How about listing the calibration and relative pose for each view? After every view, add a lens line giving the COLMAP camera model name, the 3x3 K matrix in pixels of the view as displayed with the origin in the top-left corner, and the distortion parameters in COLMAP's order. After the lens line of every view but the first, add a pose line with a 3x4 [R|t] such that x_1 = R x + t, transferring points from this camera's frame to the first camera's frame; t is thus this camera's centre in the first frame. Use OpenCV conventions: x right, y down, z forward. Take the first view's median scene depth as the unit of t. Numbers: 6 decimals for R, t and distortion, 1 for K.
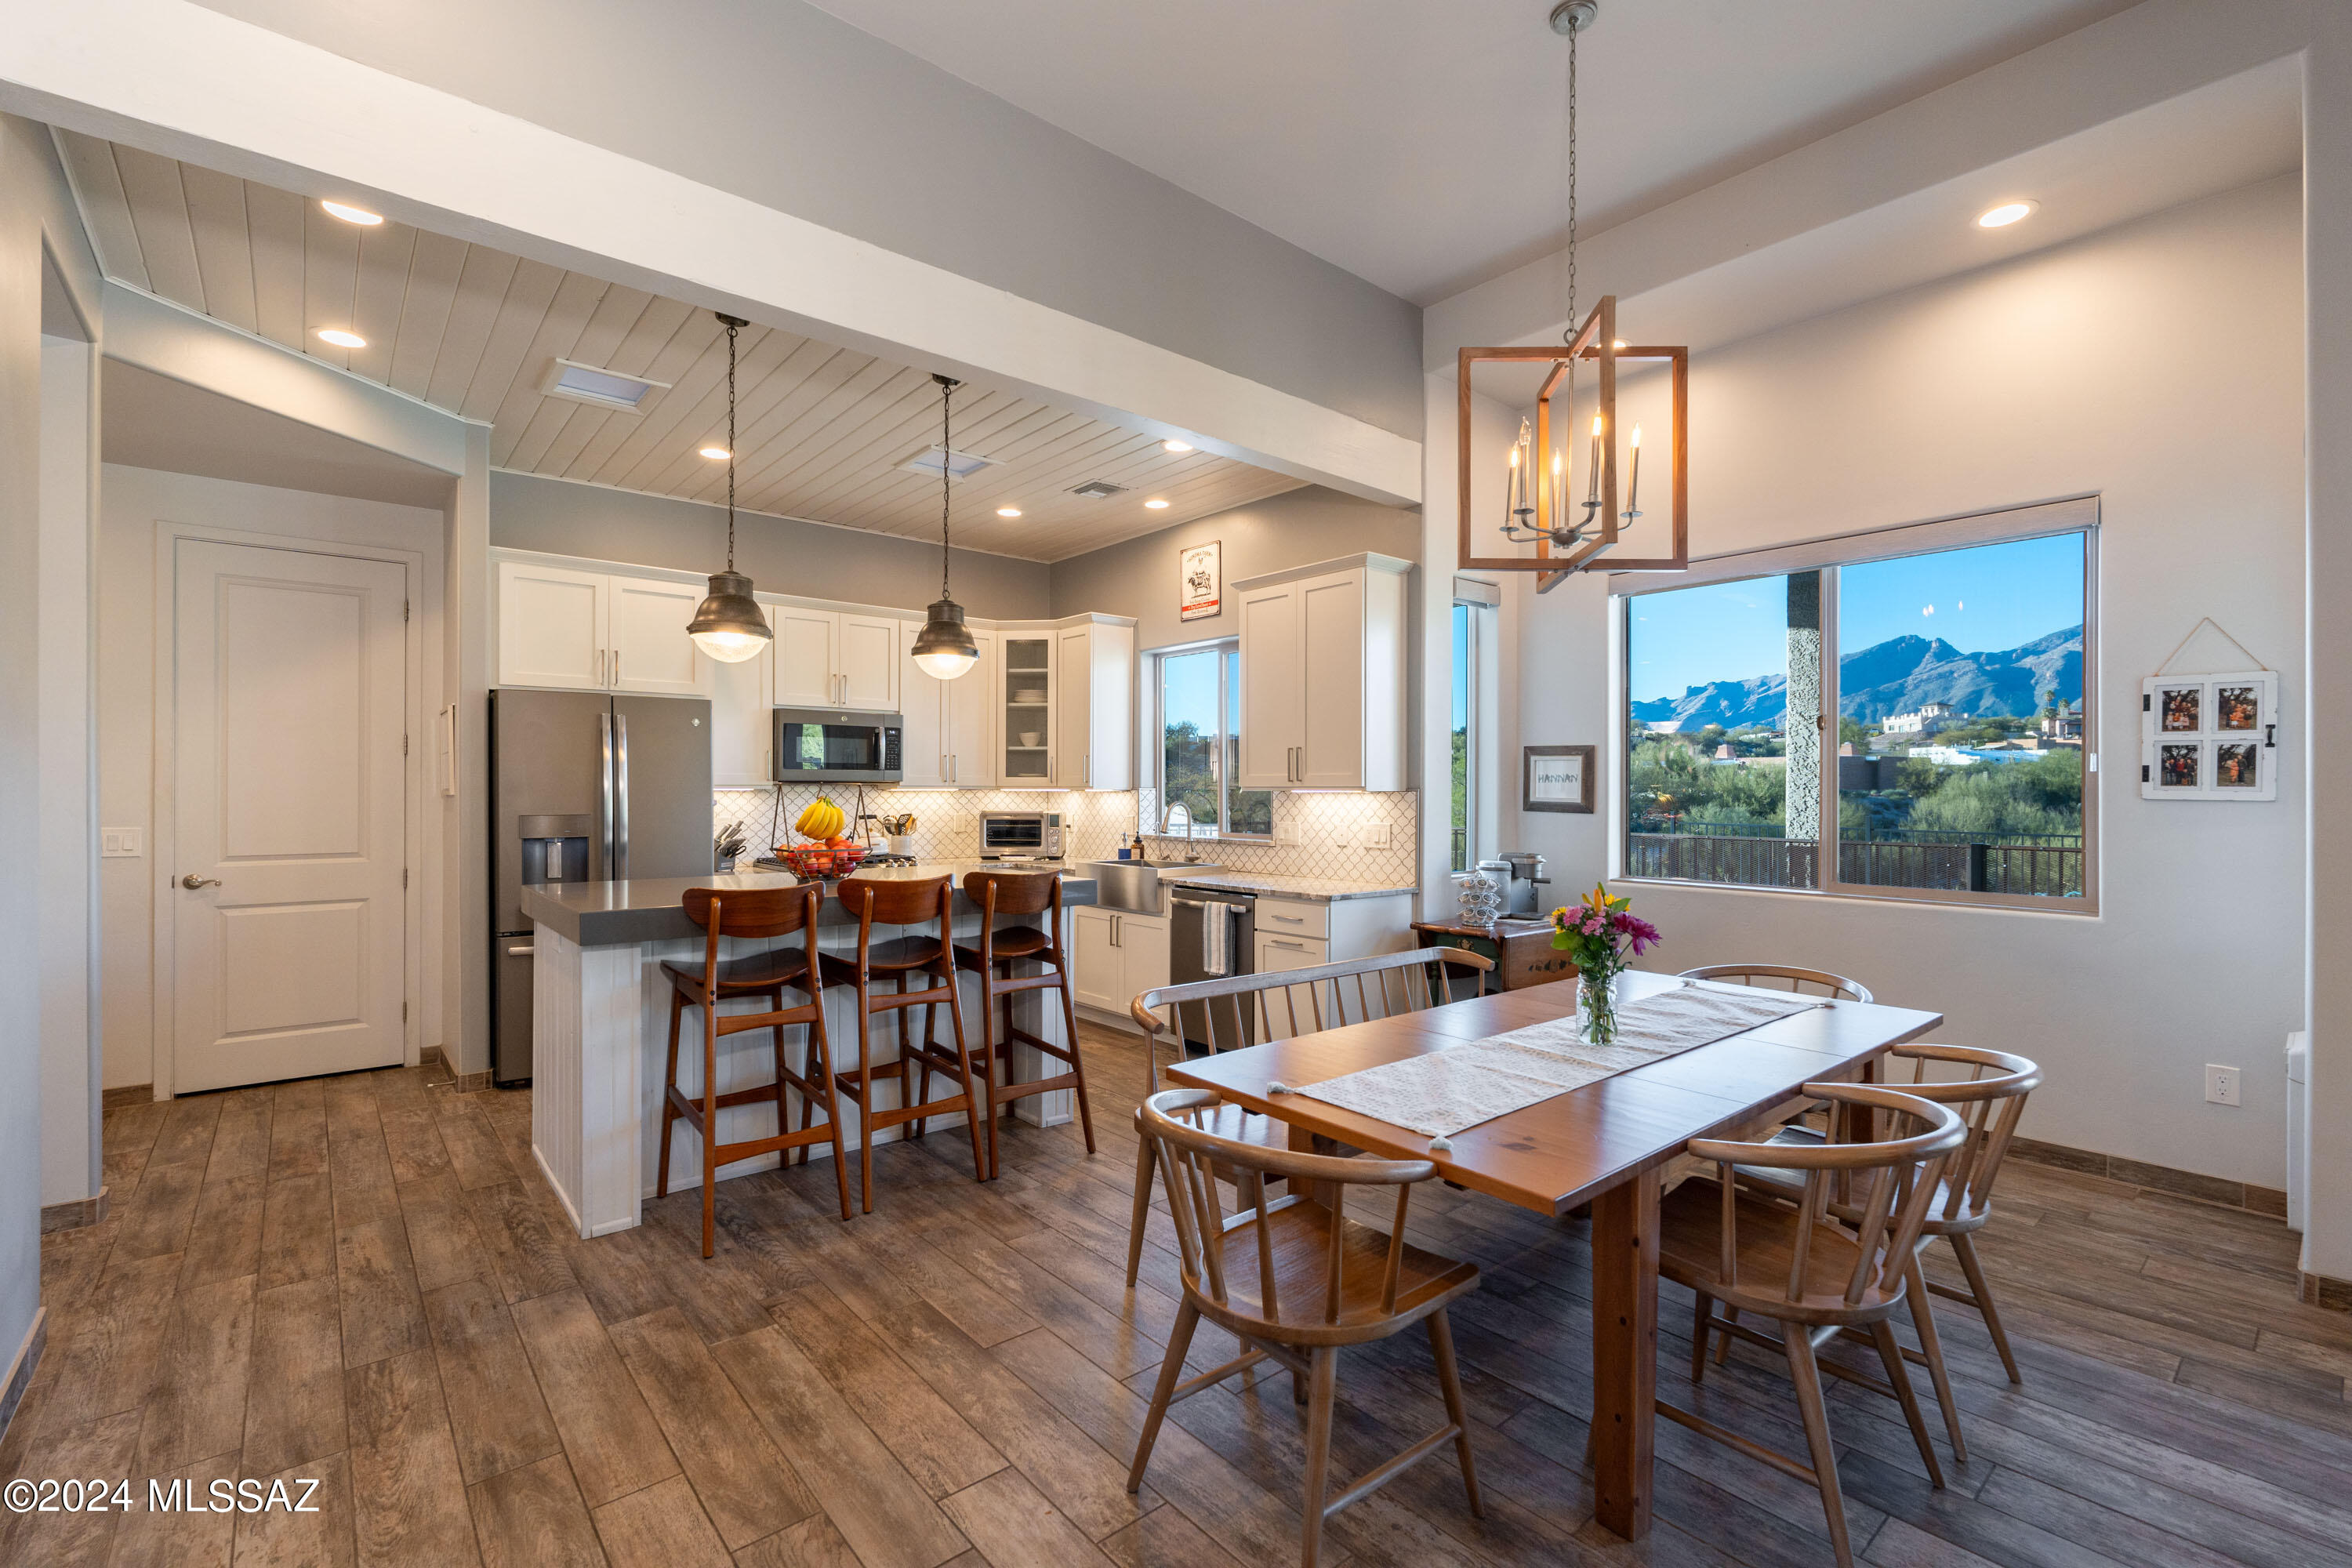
lens RADIAL K [[1033.4, 0, 1176.0], [0, 1033.4, 784.0], [0, 0, 1]] dist [-0.000734, -0.000237]
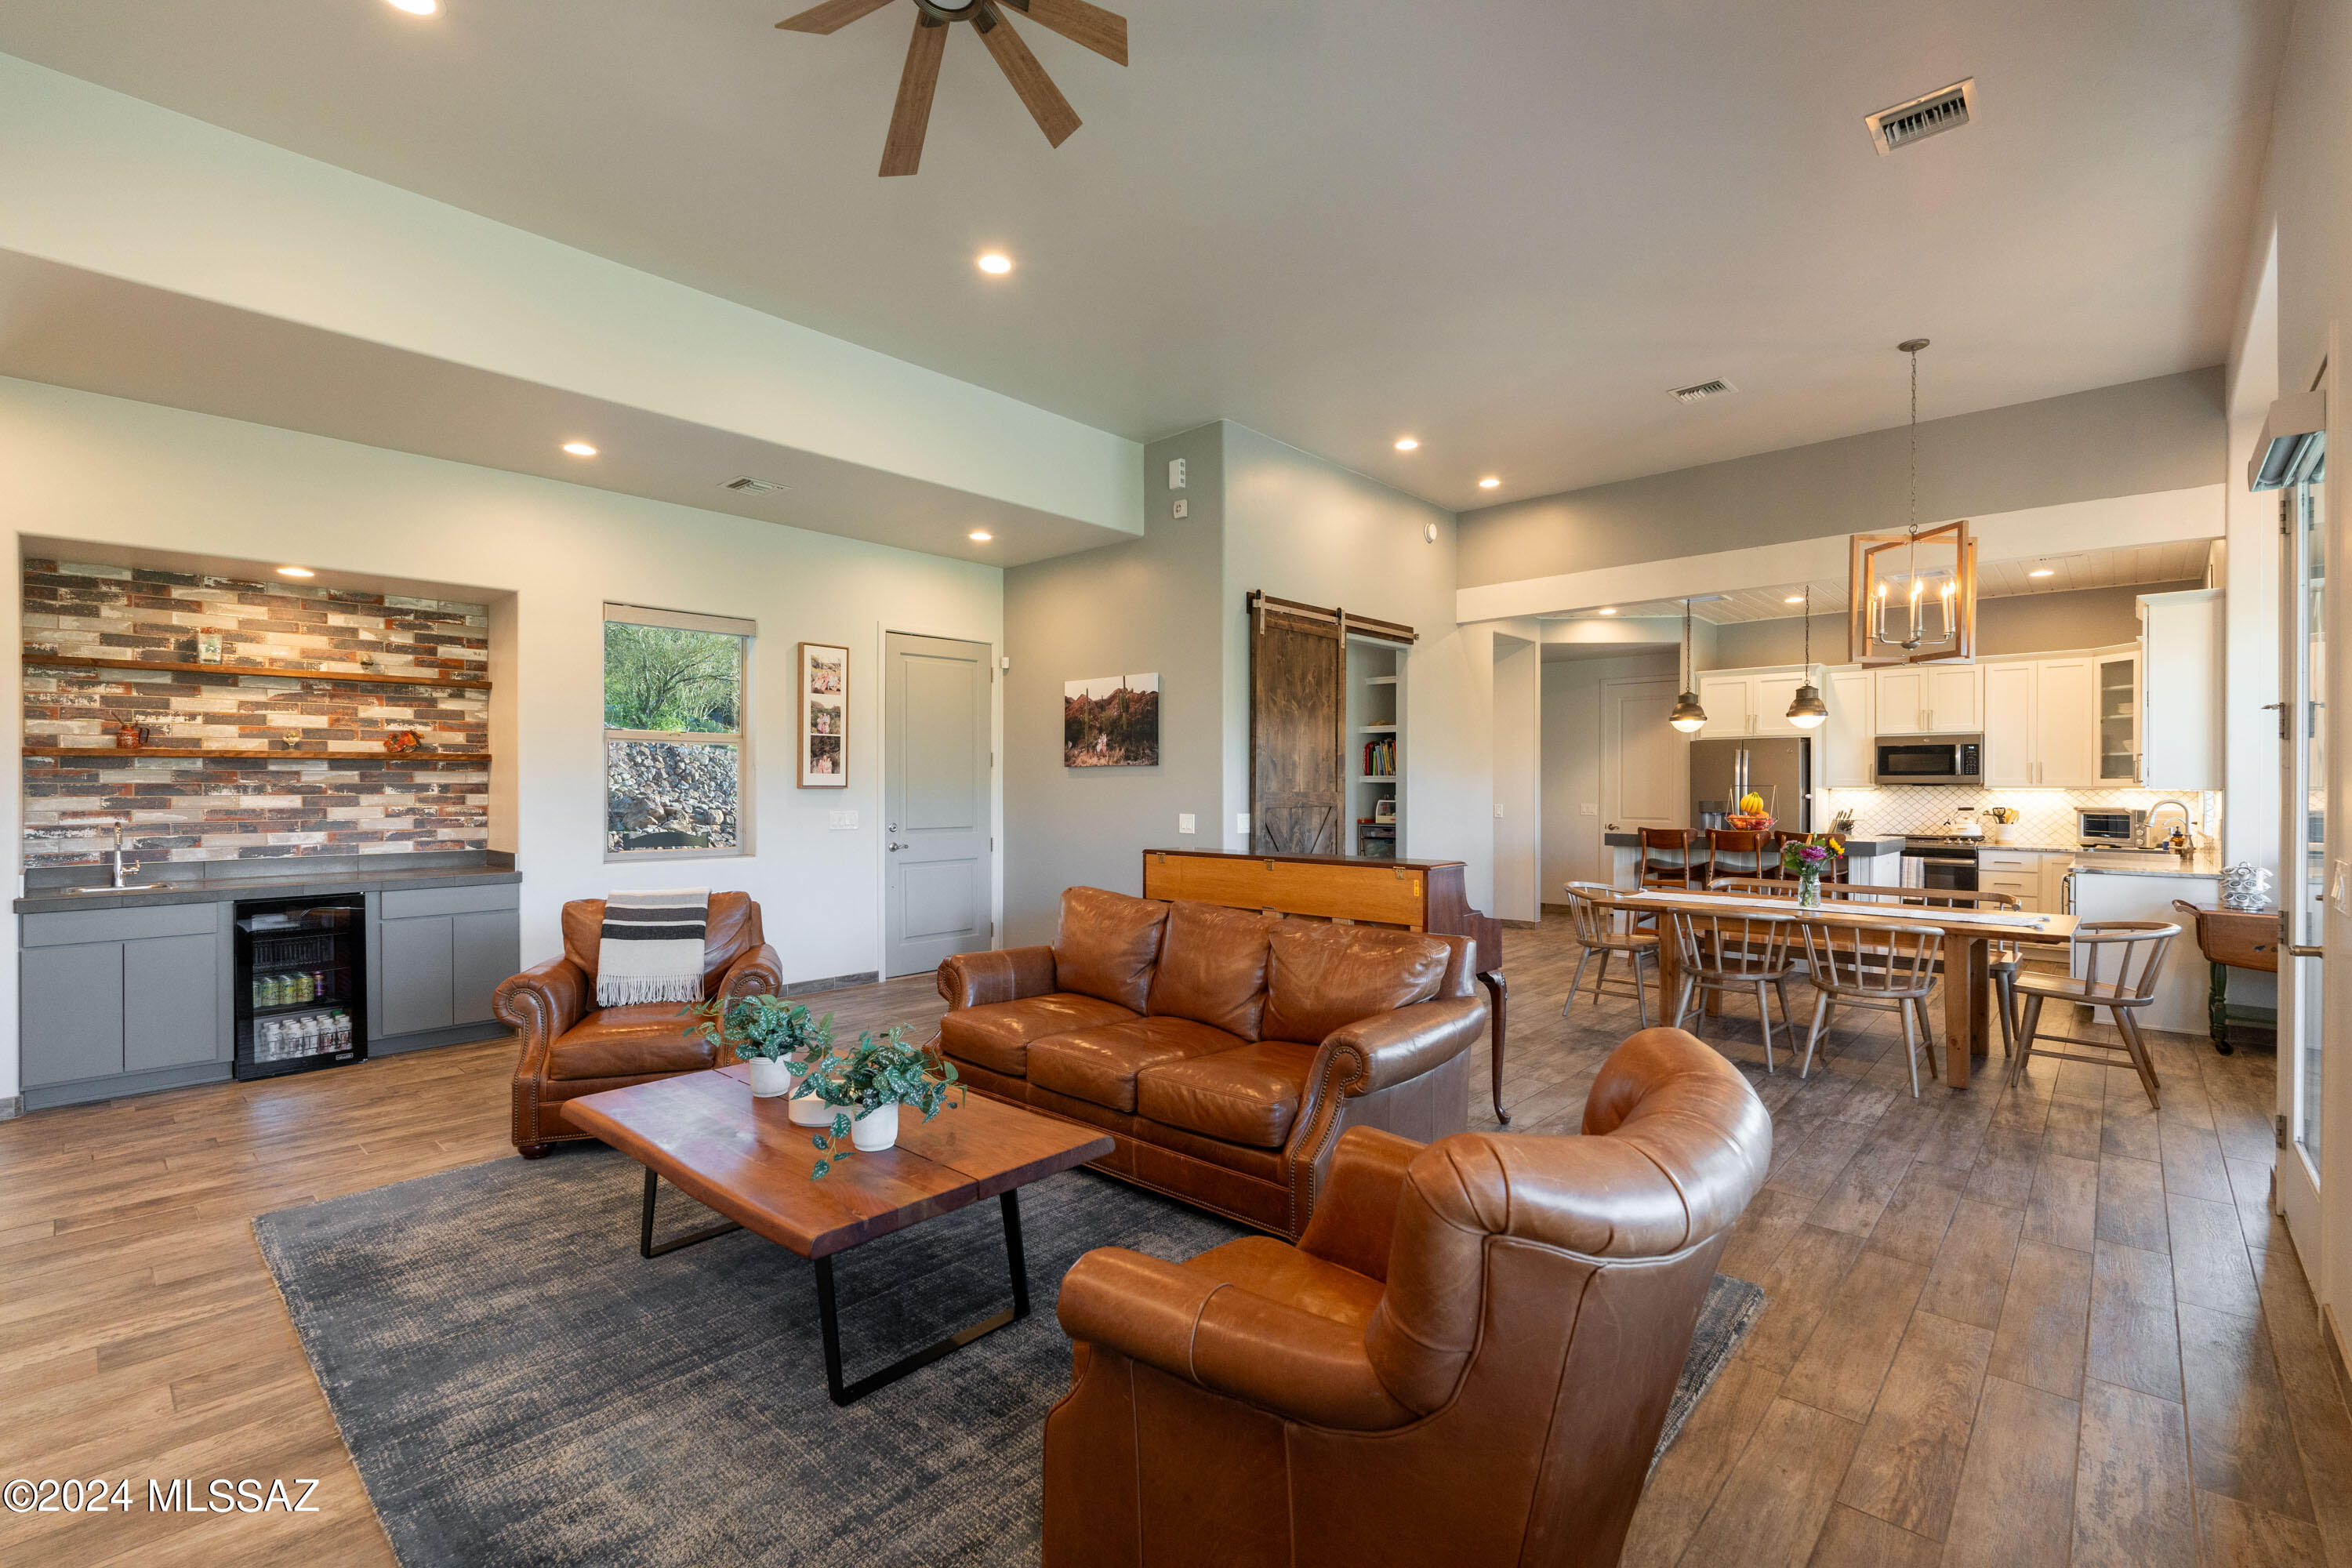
lens RADIAL K [[1033.4, 0, 1176.0], [0, 1033.4, 784.0], [0, 0, 1]] dist [-0.000734, -0.000237]
pose [[0.120278, -0.006306, -0.992720, 1.201918], [0.004694, 0.999972, -0.005784, 0.002160], [0.992729, -0.003964, 0.120304, -0.275025]]
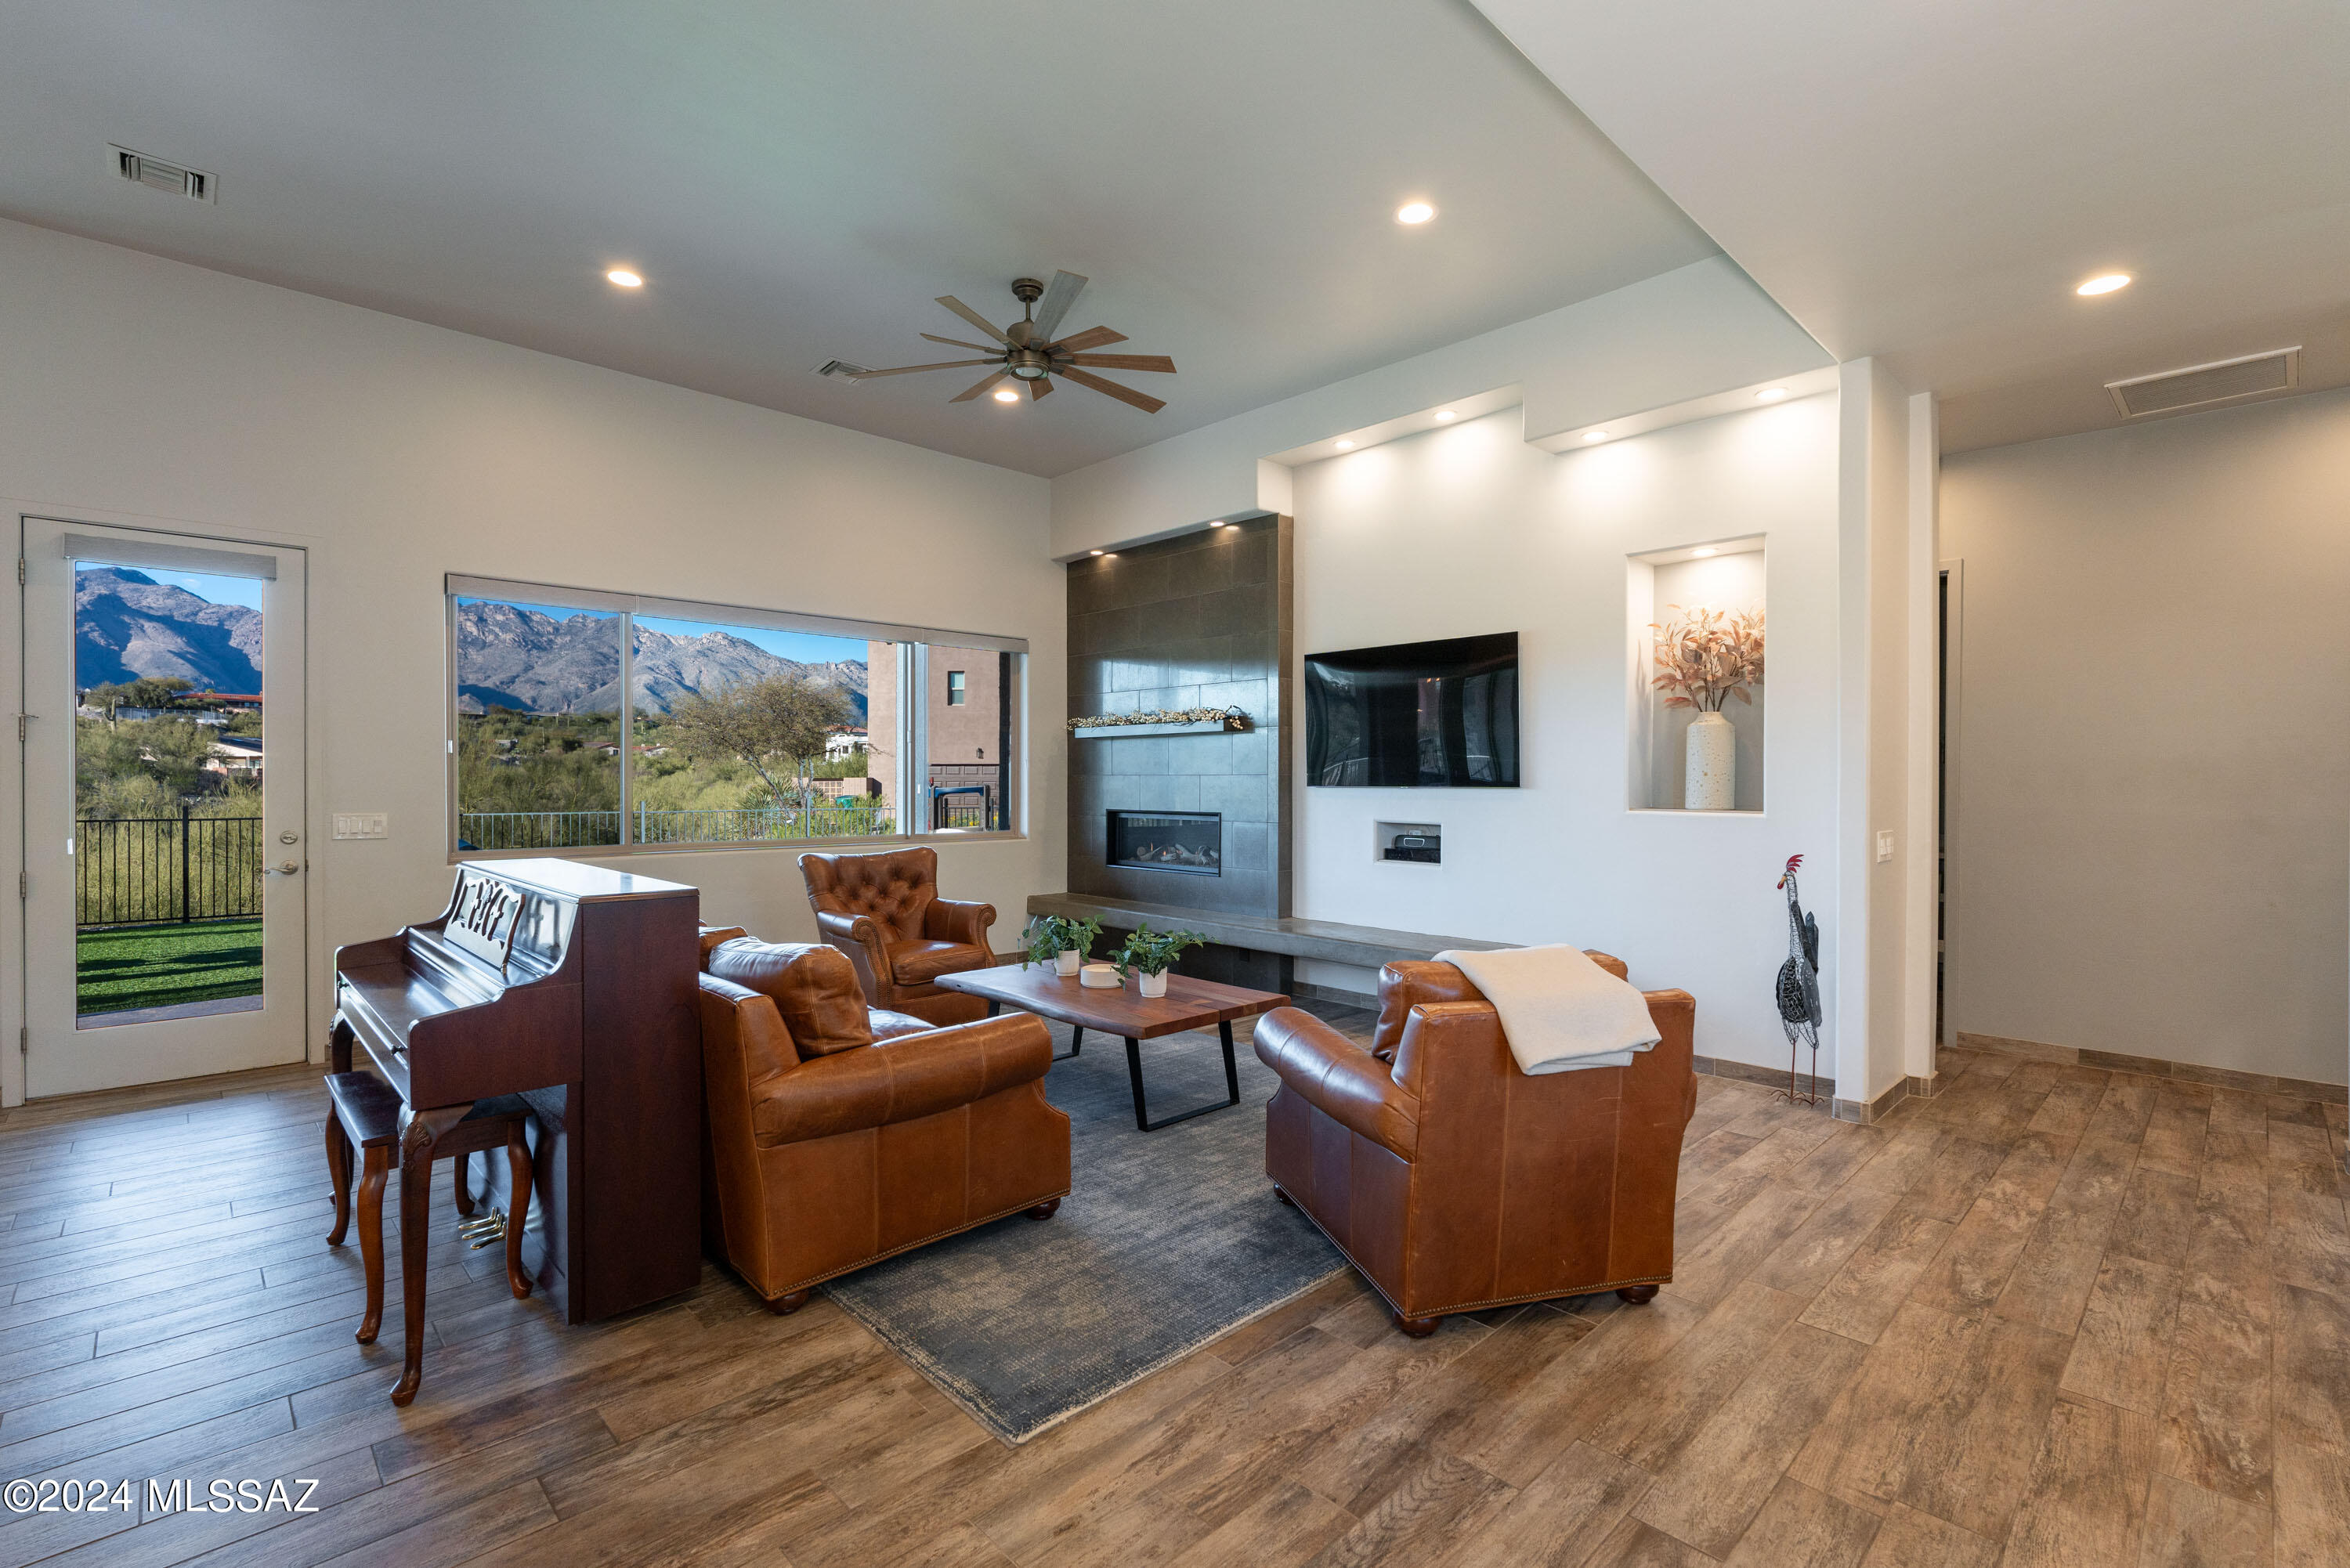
lens RADIAL K [[1065.5, 0, 1175.0], [0, 1065.5, 784.0], [0, 0, 1]] dist [-0.009423, 0.000252]
pose [[-0.060453, -0.008875, 0.998132, -0.294958], [-0.005618, 0.999948, 0.008551, -0.003081], [-0.998155, -0.005091, -0.060500, -0.404917]]
